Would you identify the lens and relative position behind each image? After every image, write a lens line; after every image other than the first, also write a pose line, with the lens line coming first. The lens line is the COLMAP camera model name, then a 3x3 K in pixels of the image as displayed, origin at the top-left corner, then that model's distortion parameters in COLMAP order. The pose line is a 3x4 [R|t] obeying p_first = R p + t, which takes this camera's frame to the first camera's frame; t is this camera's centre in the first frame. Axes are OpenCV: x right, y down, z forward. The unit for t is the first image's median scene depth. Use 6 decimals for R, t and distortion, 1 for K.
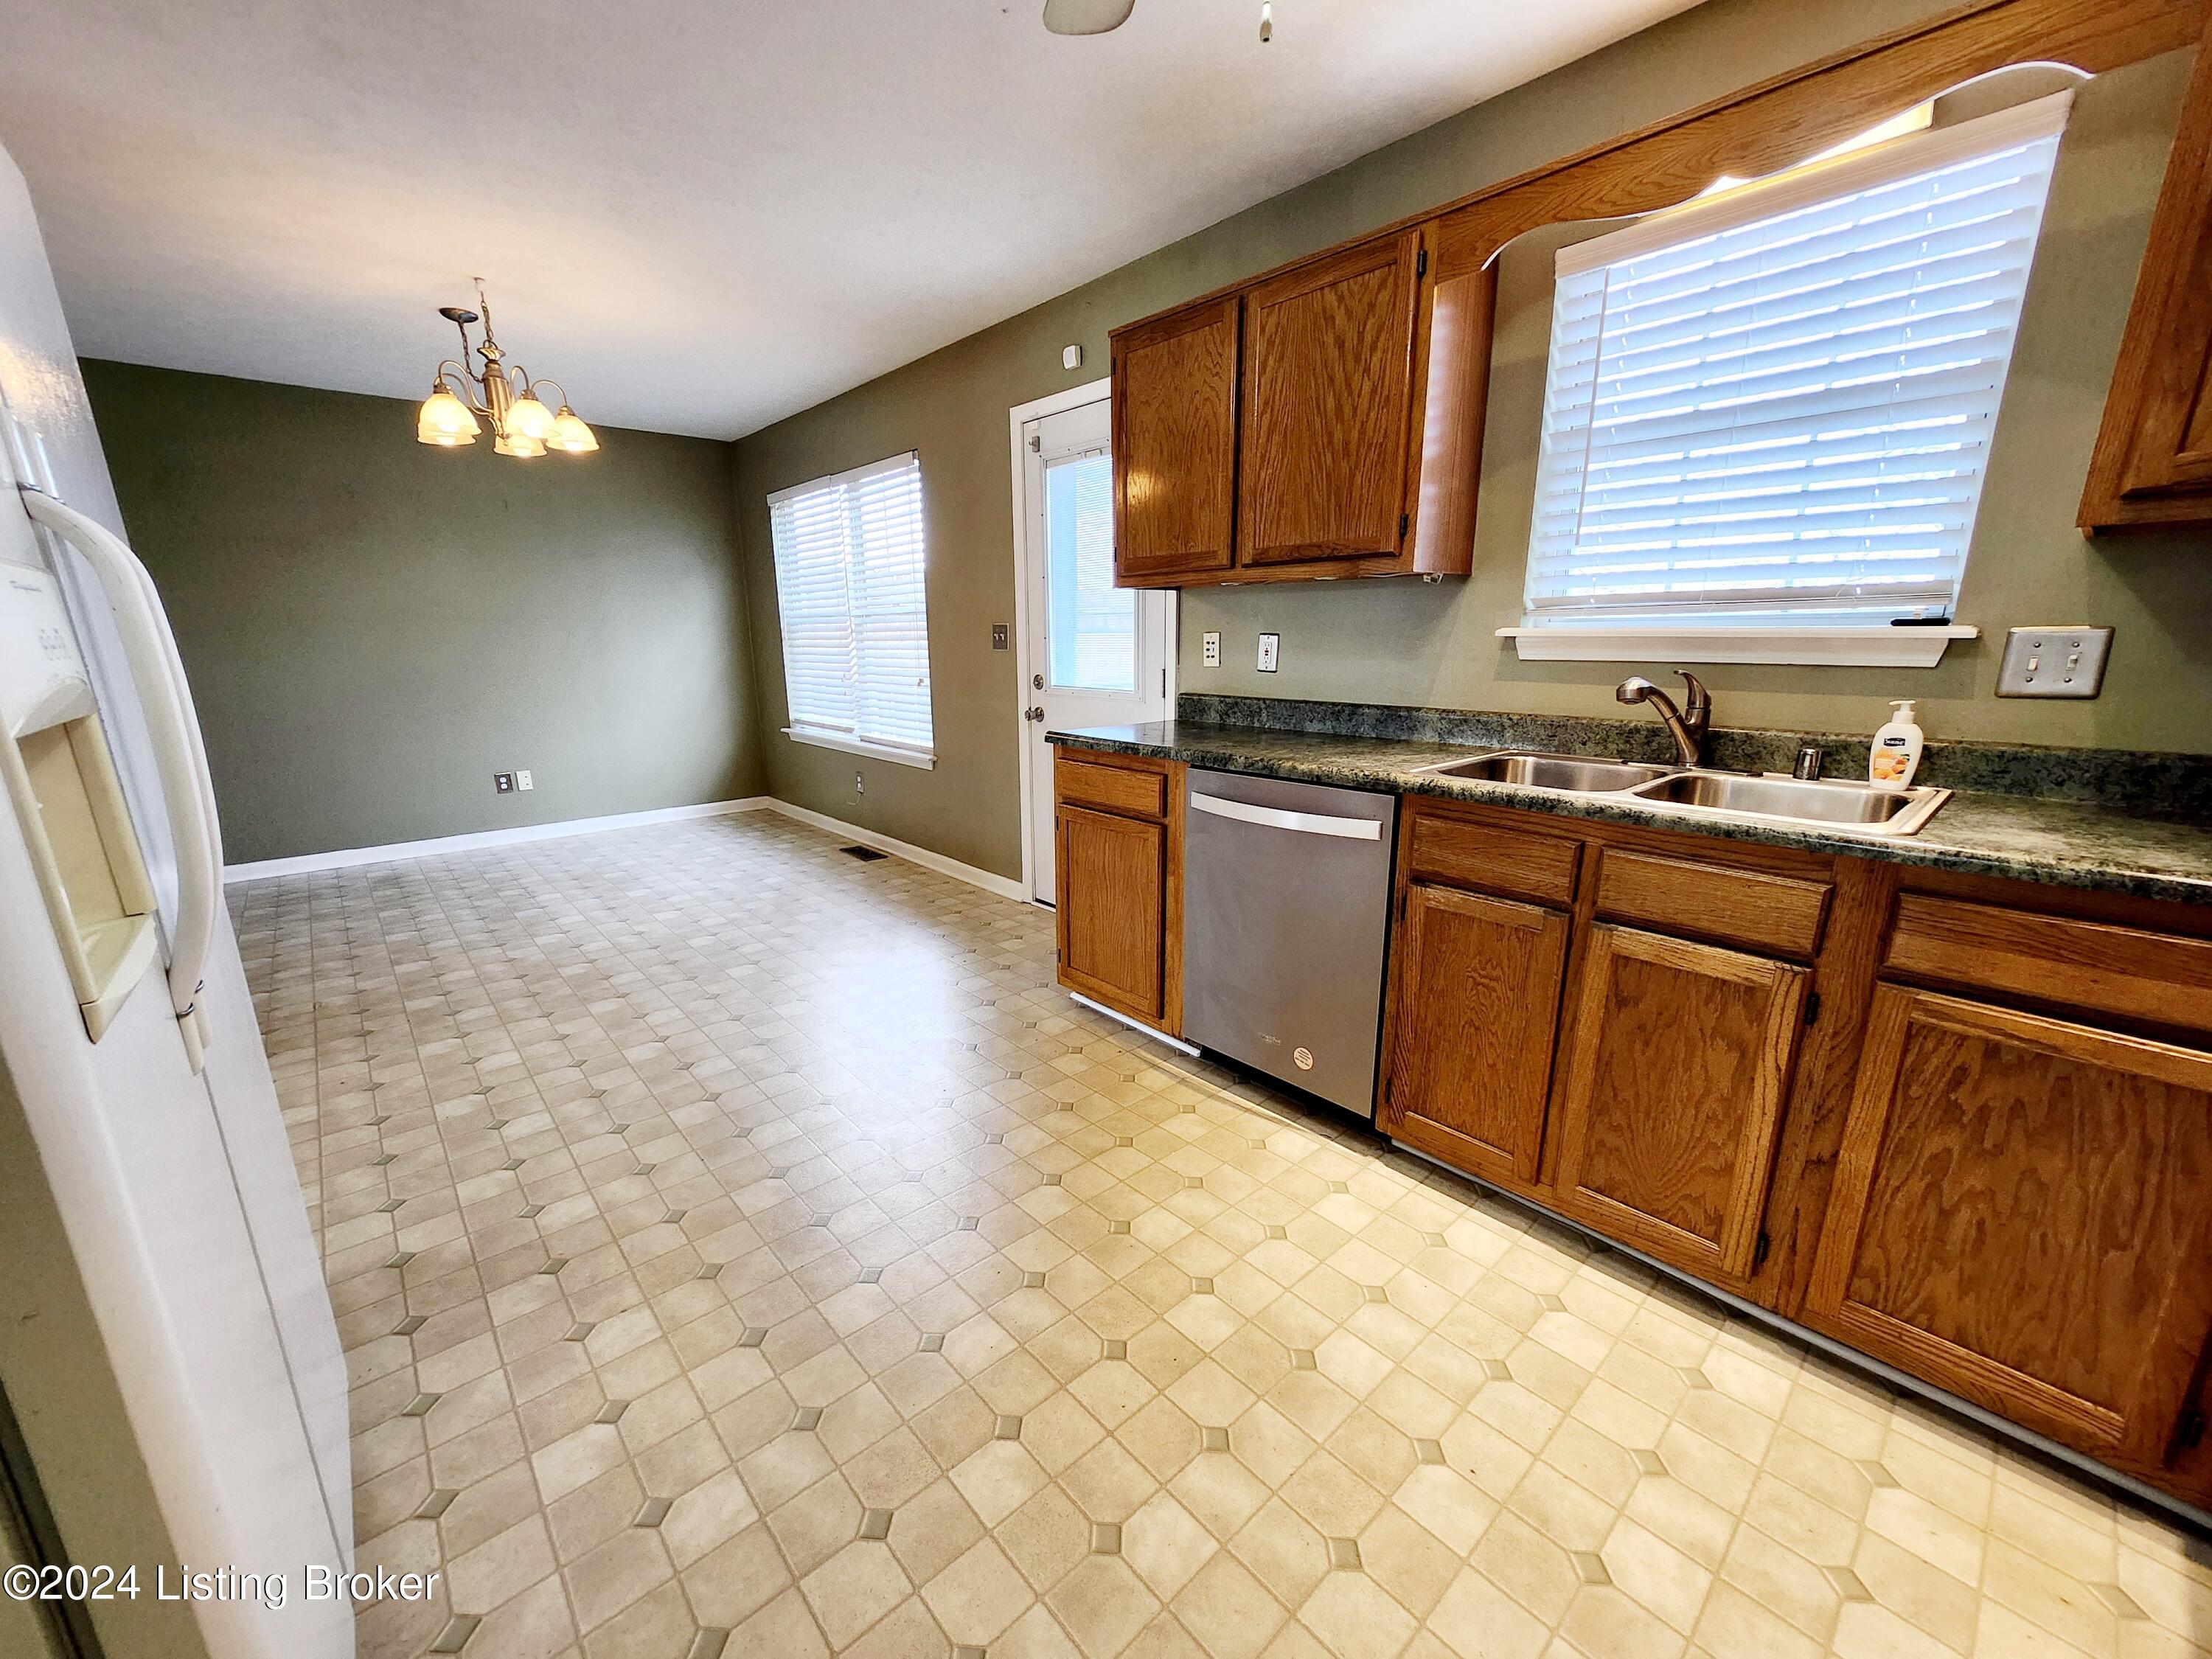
lens RADIAL K [[870.5, 0, 1096.3], [0, 870.5, 847.7], [0, 0, 1]] dist [0.002897, 0.000759]
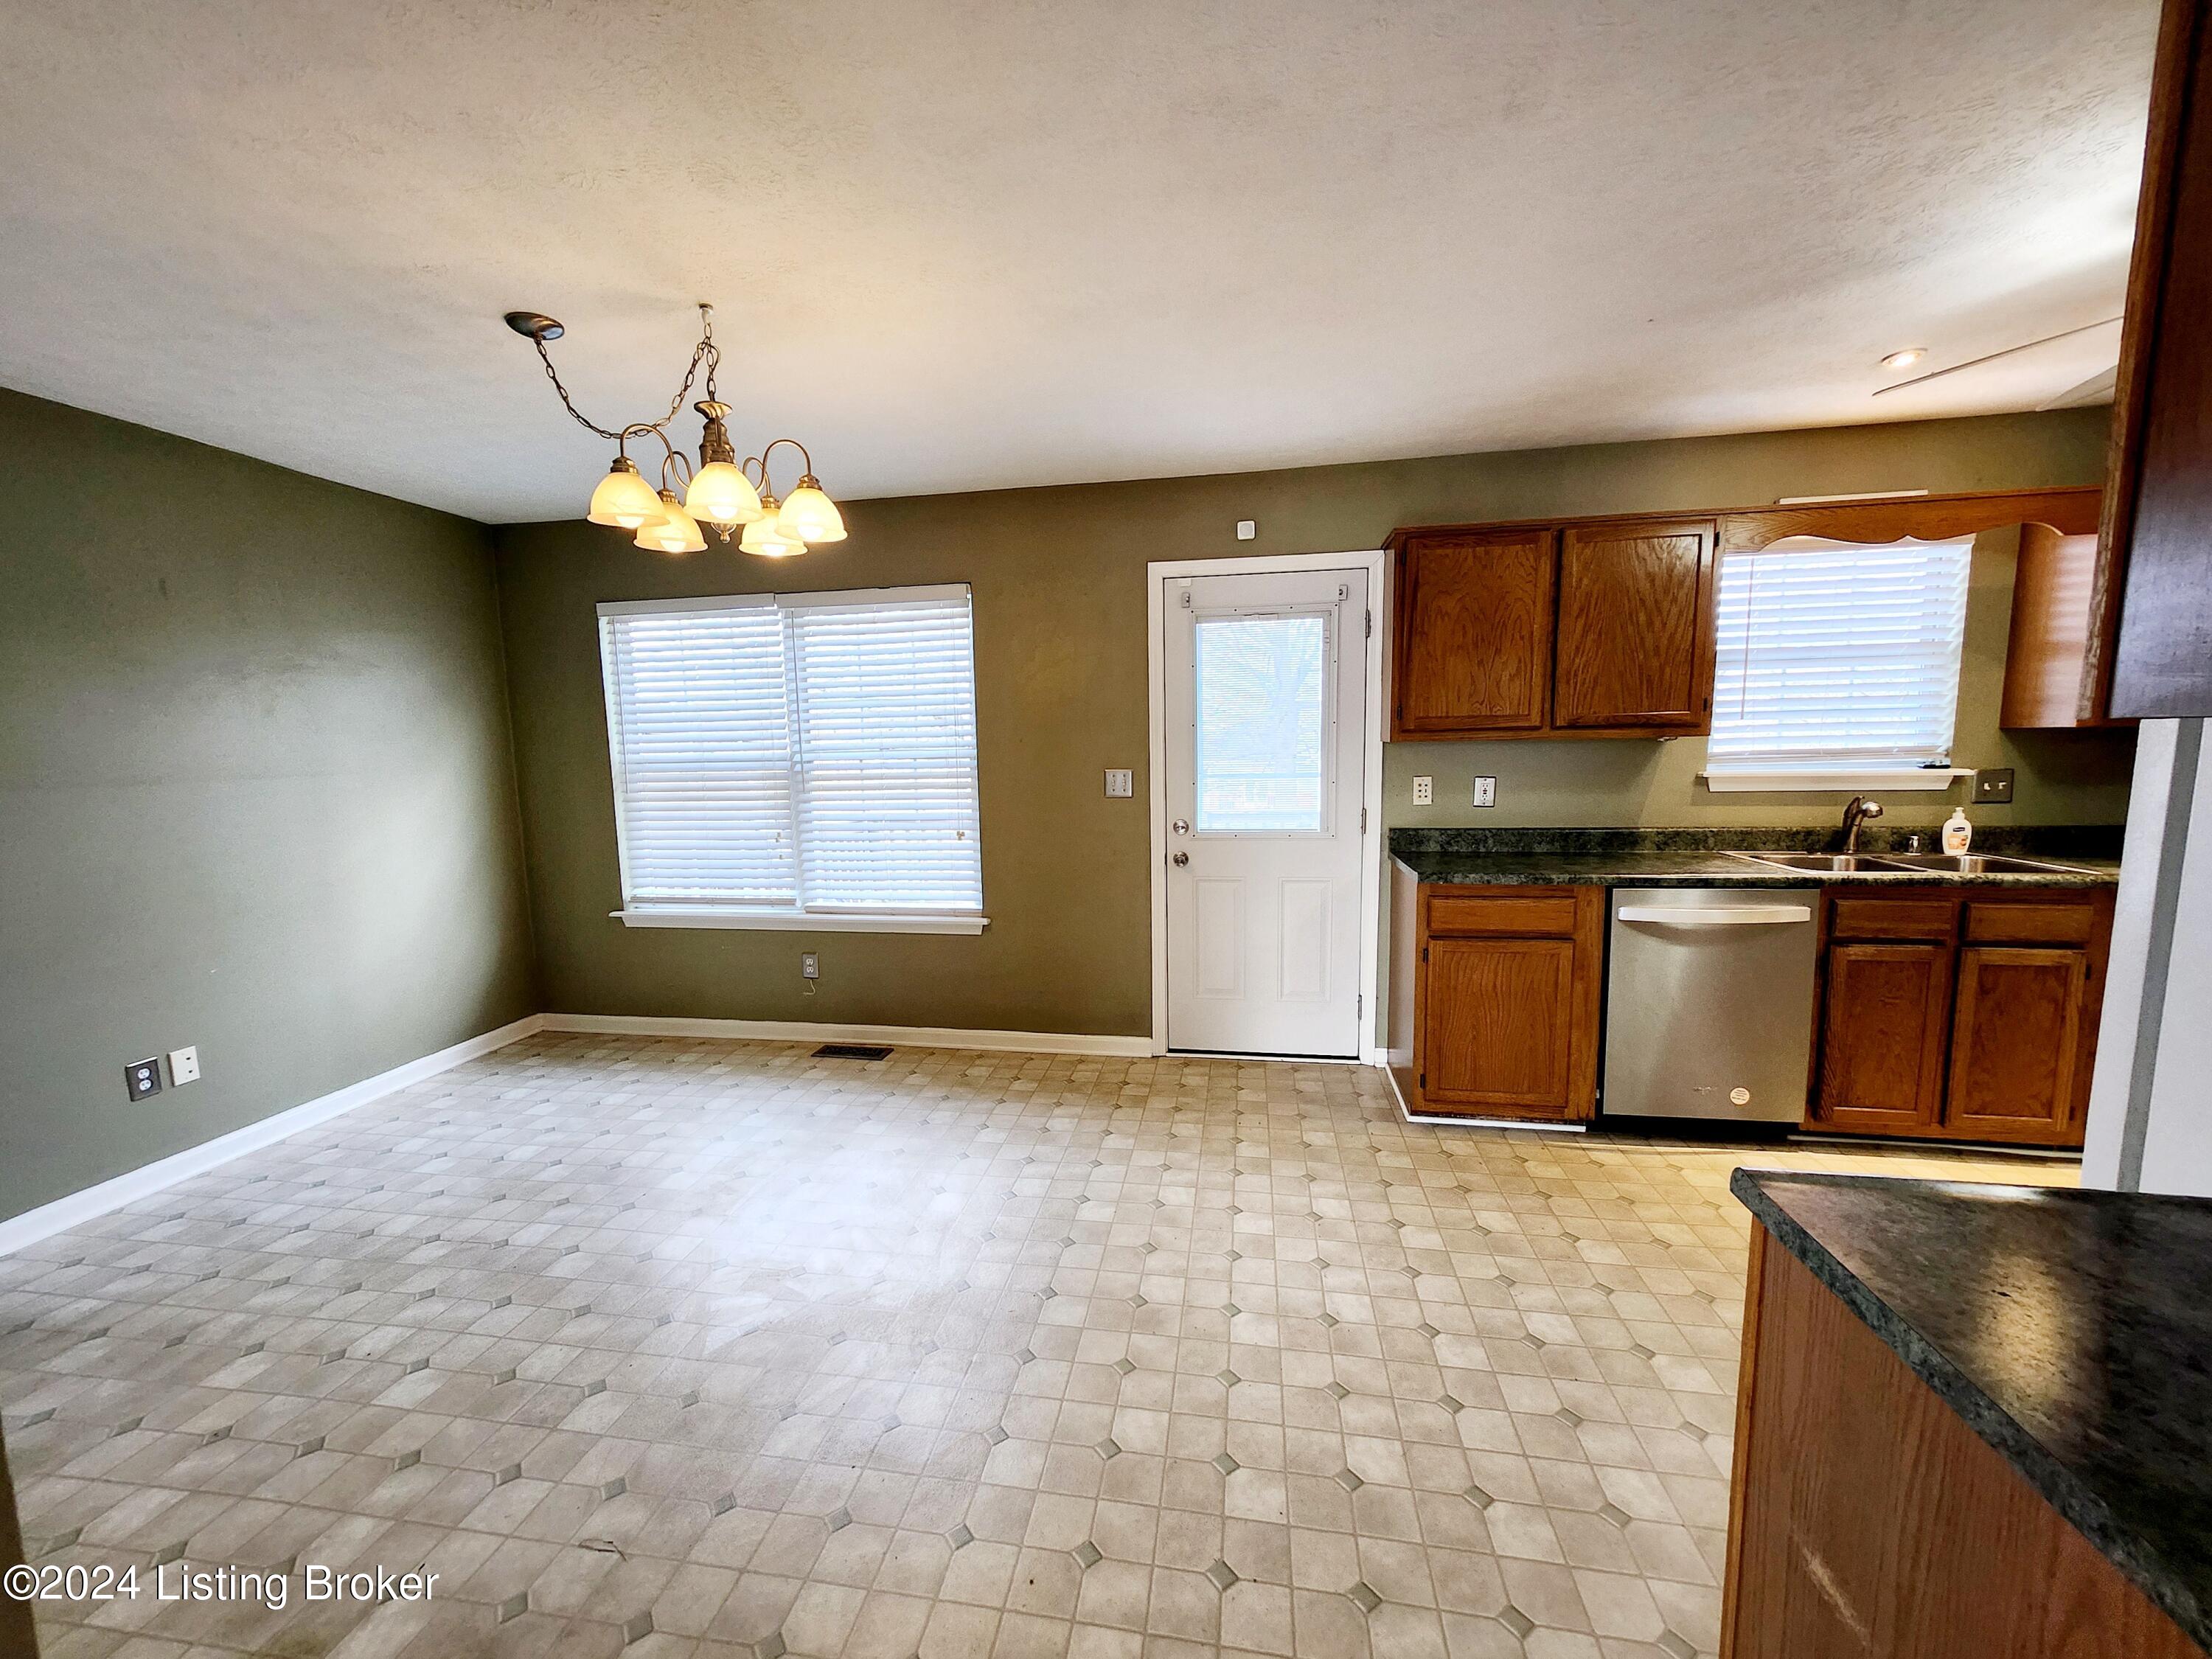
lens RADIAL K [[870.5, 0, 1097.1], [0, 870.5, 849.1], [0, 0, 1]] dist [0.002897, 0.000759]
pose [[0.782588, -0.085282, 0.616671, -1.018380], [0.164324, 0.983739, -0.072490, -0.147726], [-0.600461, 0.158064, 0.783876, 0.383391]]
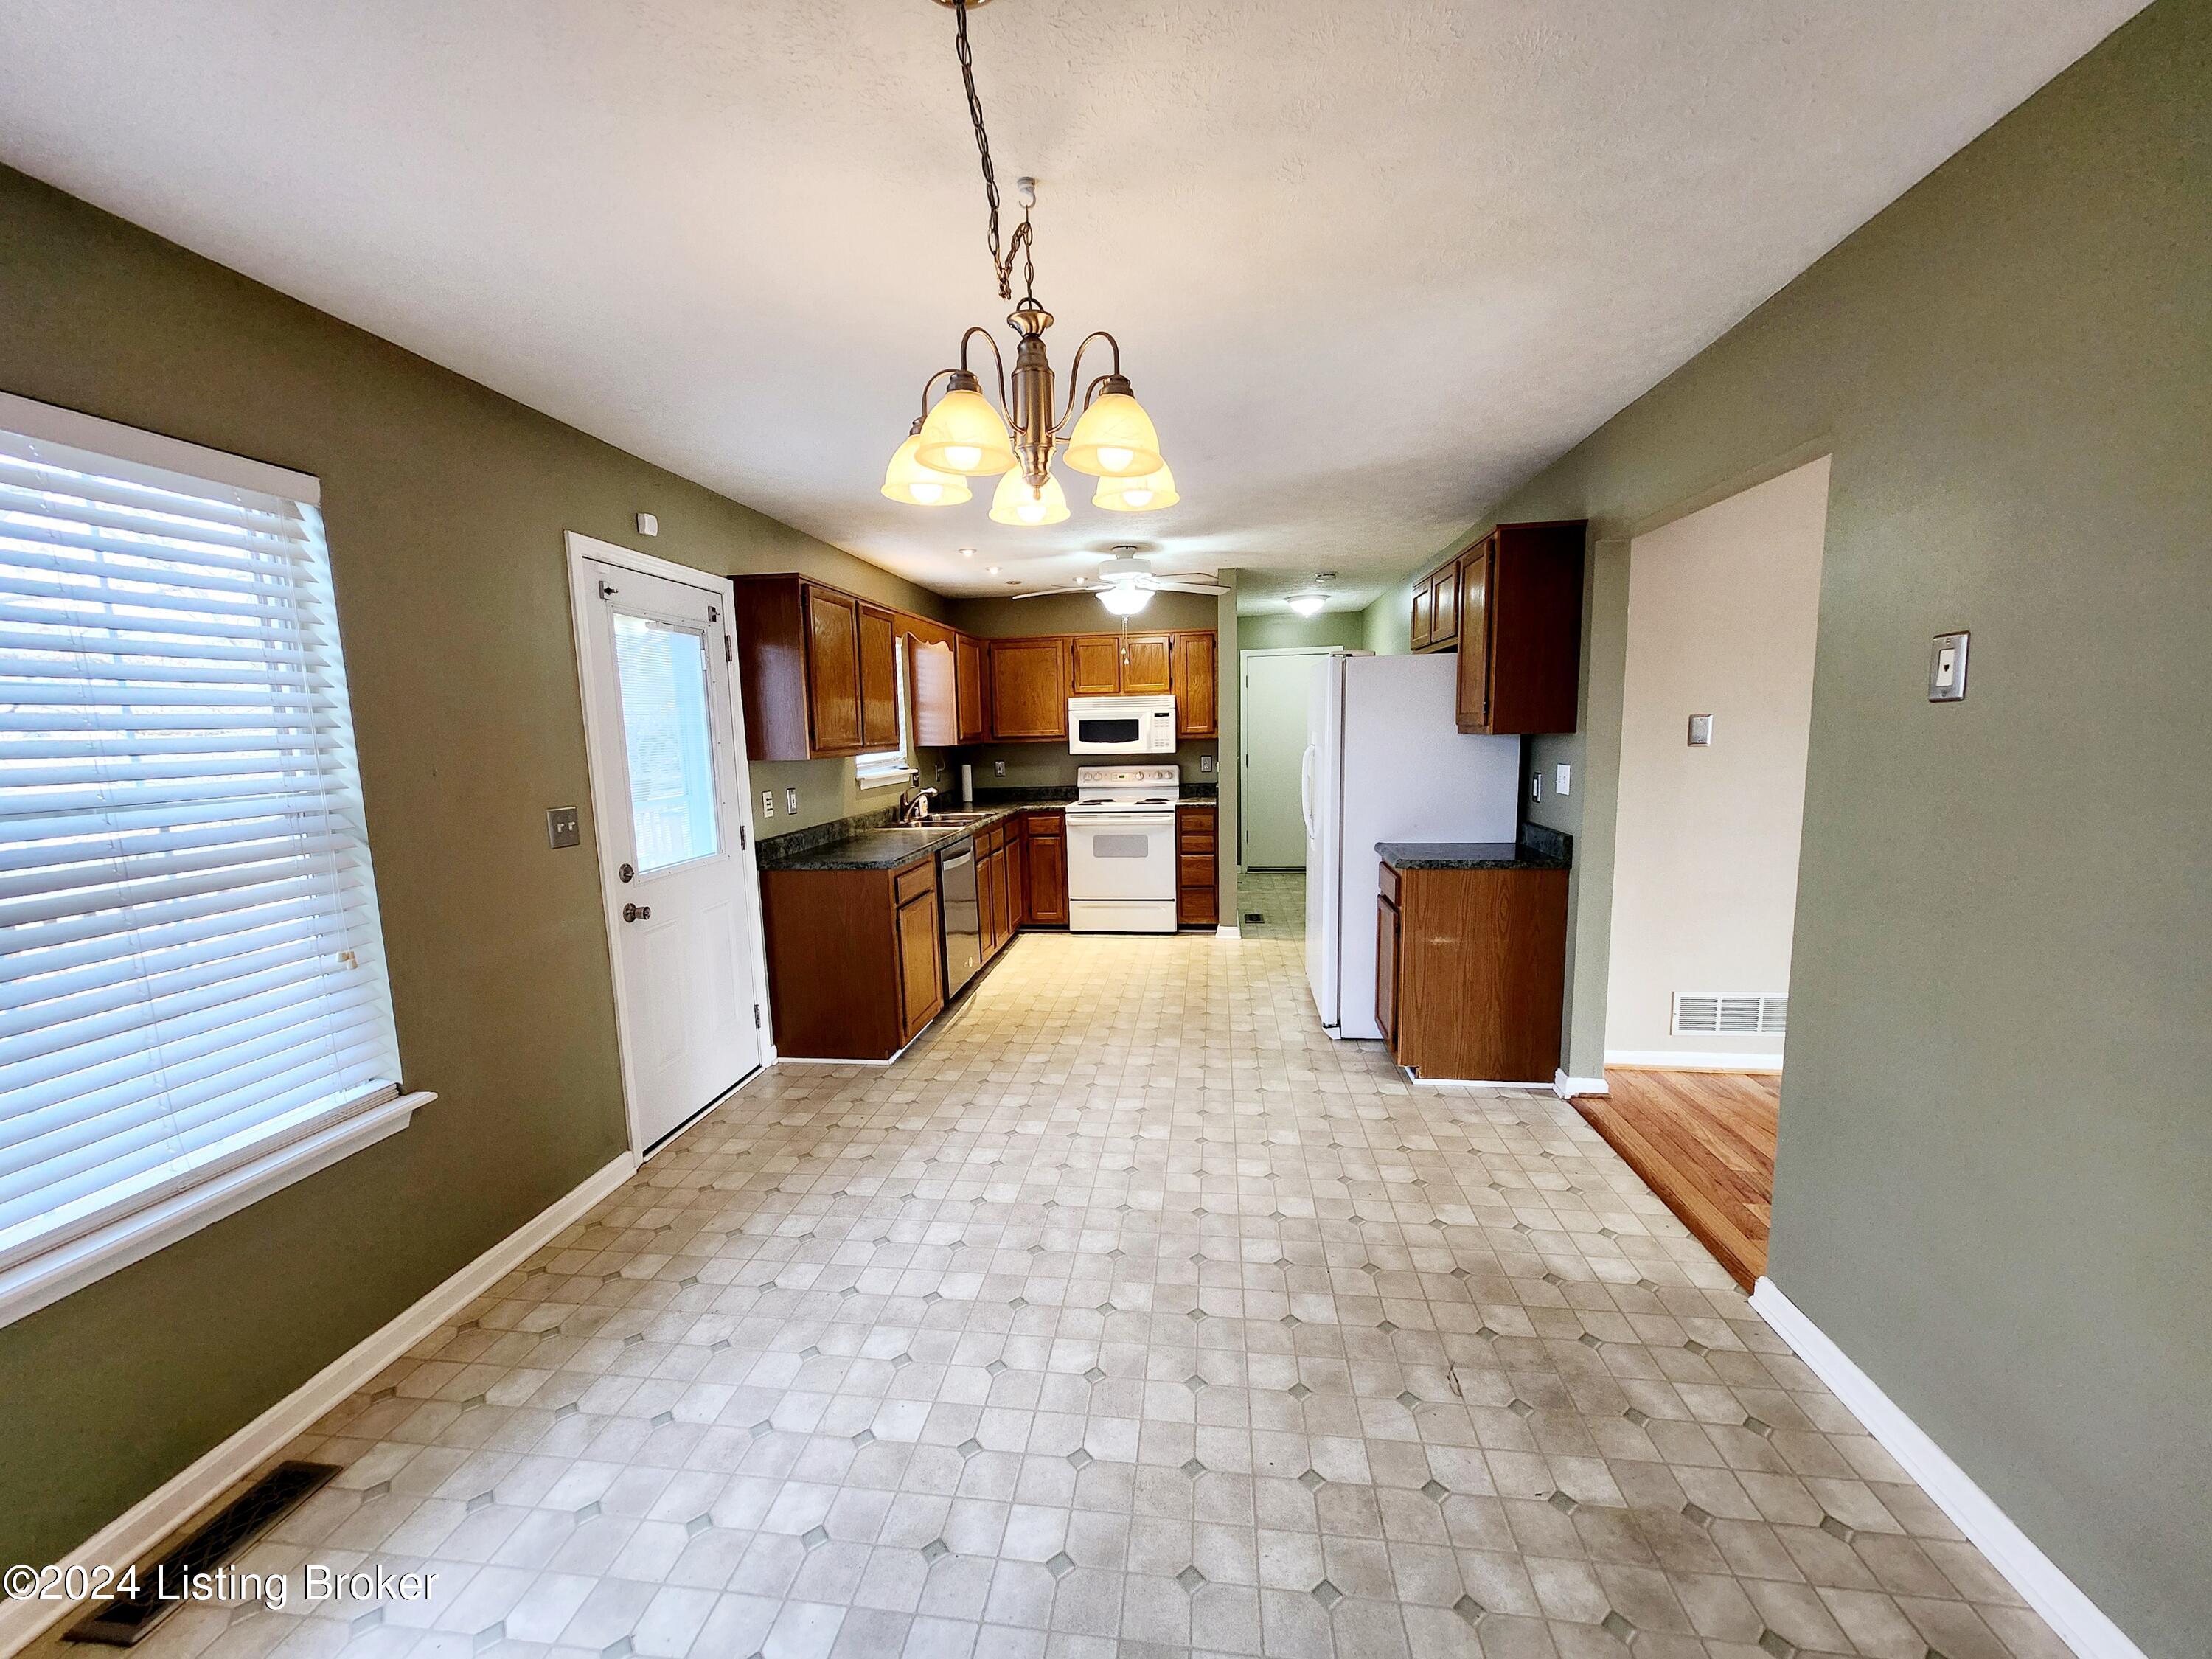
lens RADIAL K [[870.5, 0, 1086.8], [0, 870.5, 845.5], [0, 0, 1]] dist [0.002897, 0.000759]
pose [[-0.645223, -0.077529, 0.760051, -1.268440], [0.216933, 0.935299, 0.279564, -0.465021], [-0.732549, 0.345261, -0.586657, 1.552377]]
